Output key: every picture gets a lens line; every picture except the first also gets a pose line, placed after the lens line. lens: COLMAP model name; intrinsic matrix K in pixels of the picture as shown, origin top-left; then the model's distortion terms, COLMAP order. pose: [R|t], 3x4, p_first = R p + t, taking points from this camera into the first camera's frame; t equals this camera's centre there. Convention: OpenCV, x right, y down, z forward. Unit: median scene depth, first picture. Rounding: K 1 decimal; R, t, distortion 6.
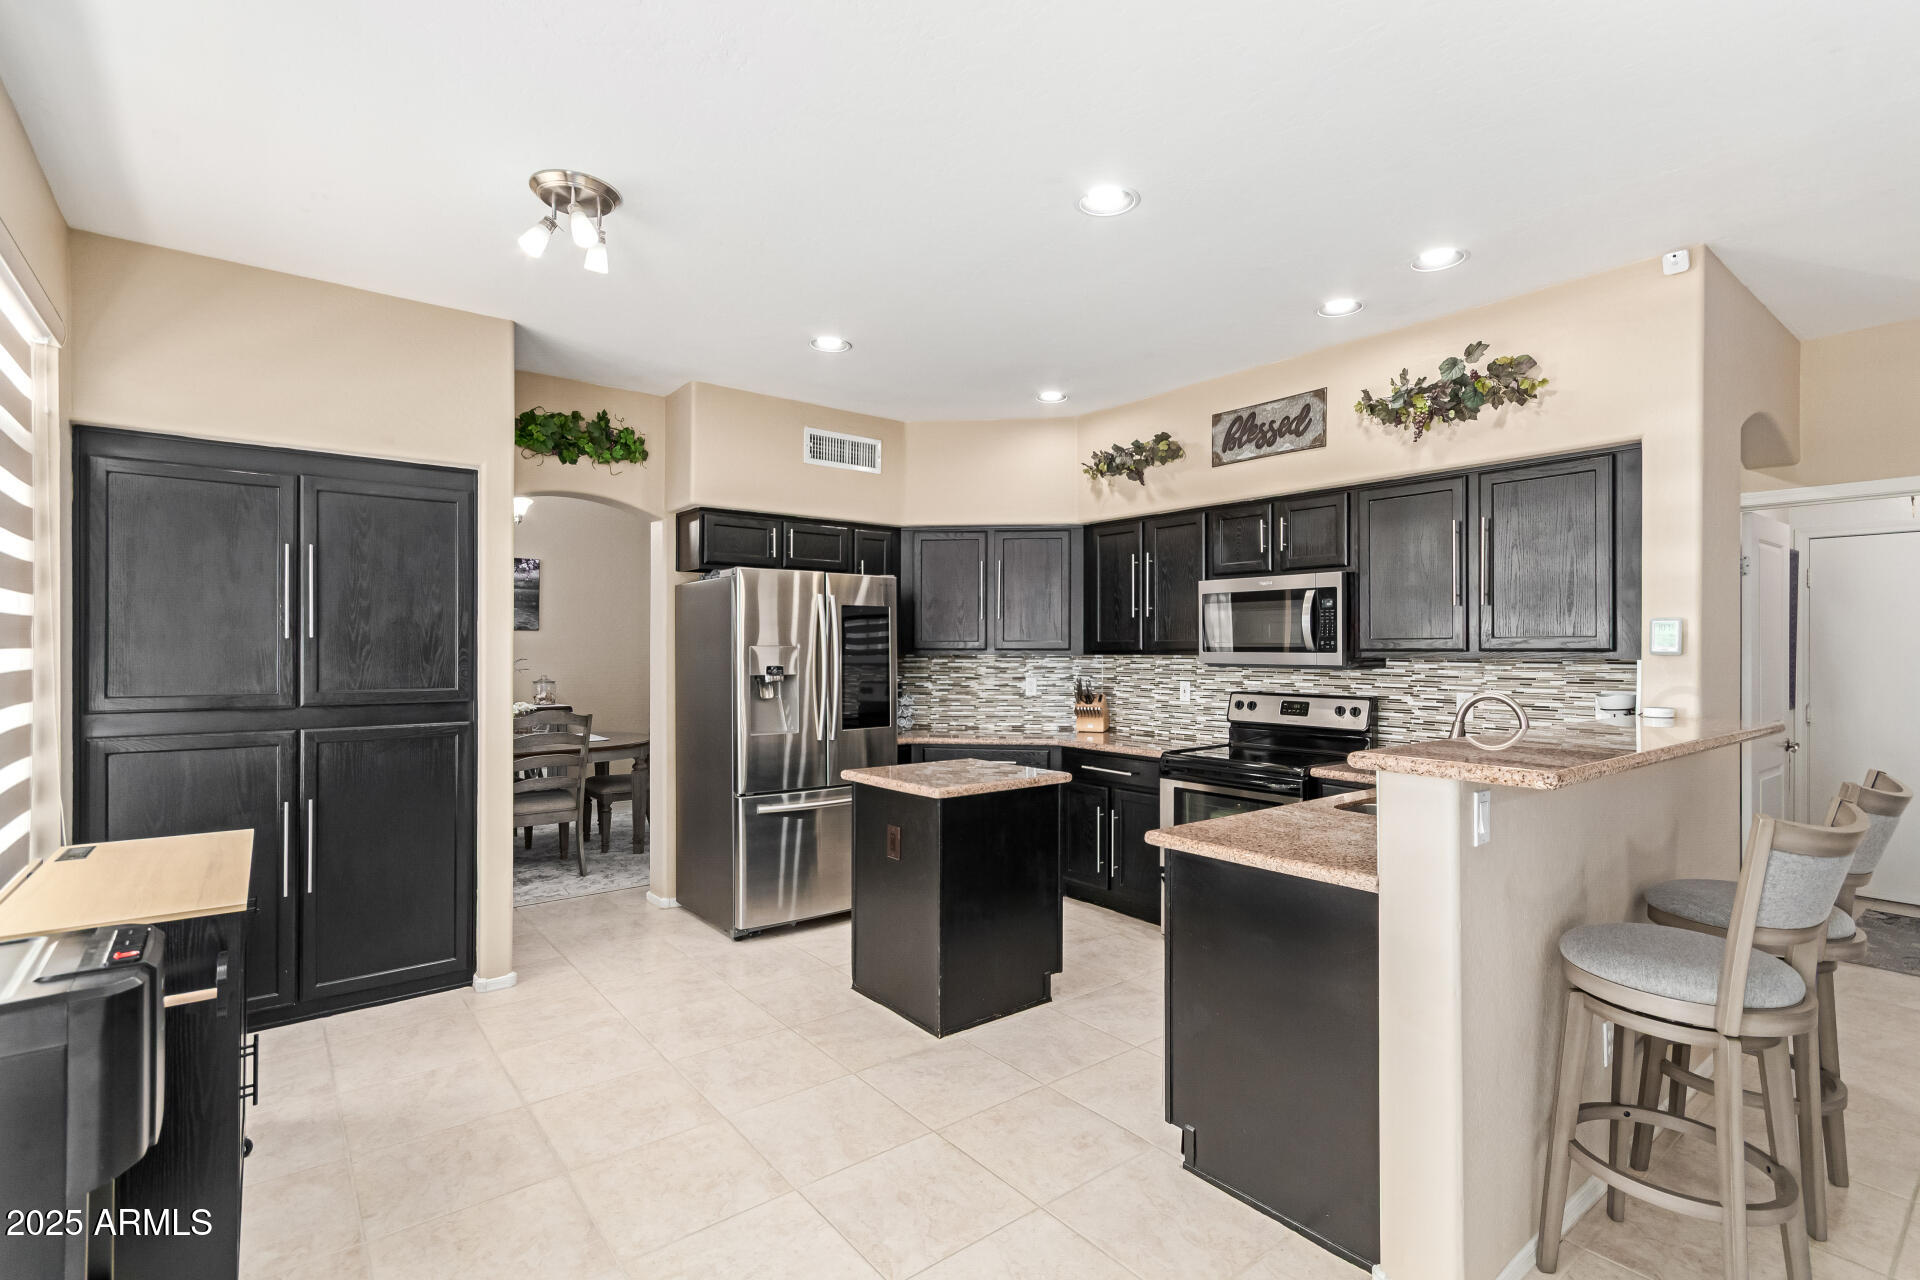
lens RADIAL K [[890.0, 0, 960.3], [0, 890.0, 648.3], [0, 0, 1]] dist [0.007499, -0.001877]
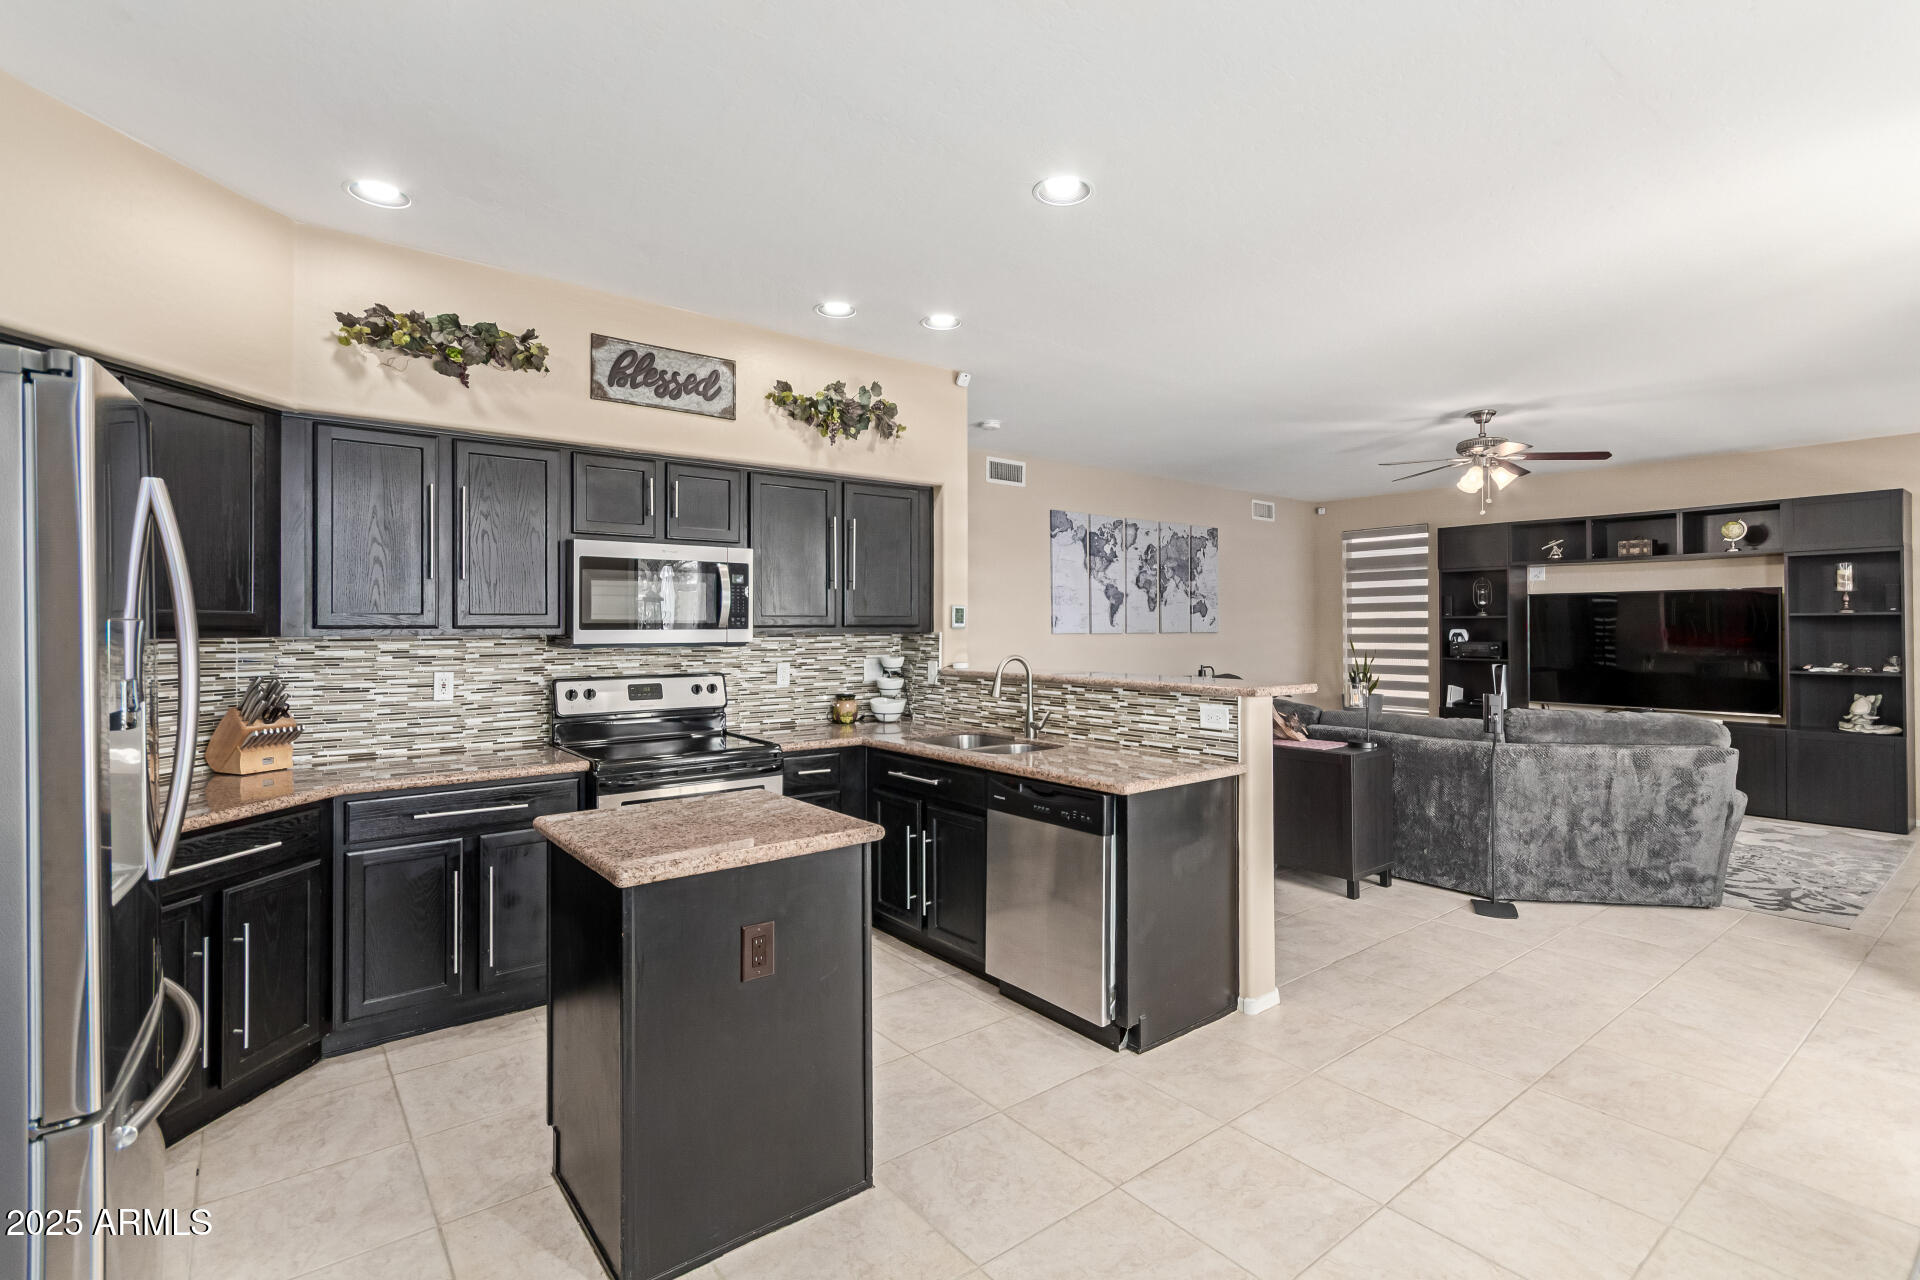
lens RADIAL K [[890.0, 0, 966.9], [0, 890.0, 621.4], [0, 0, 1]] dist [0.007499, -0.001877]
pose [[-0.000748, 0.004696, 0.999989, -0.525542], [0.003439, 0.999983, -0.004694, 0.001829], [-0.999994, 0.003435, -0.000764, 0.676886]]
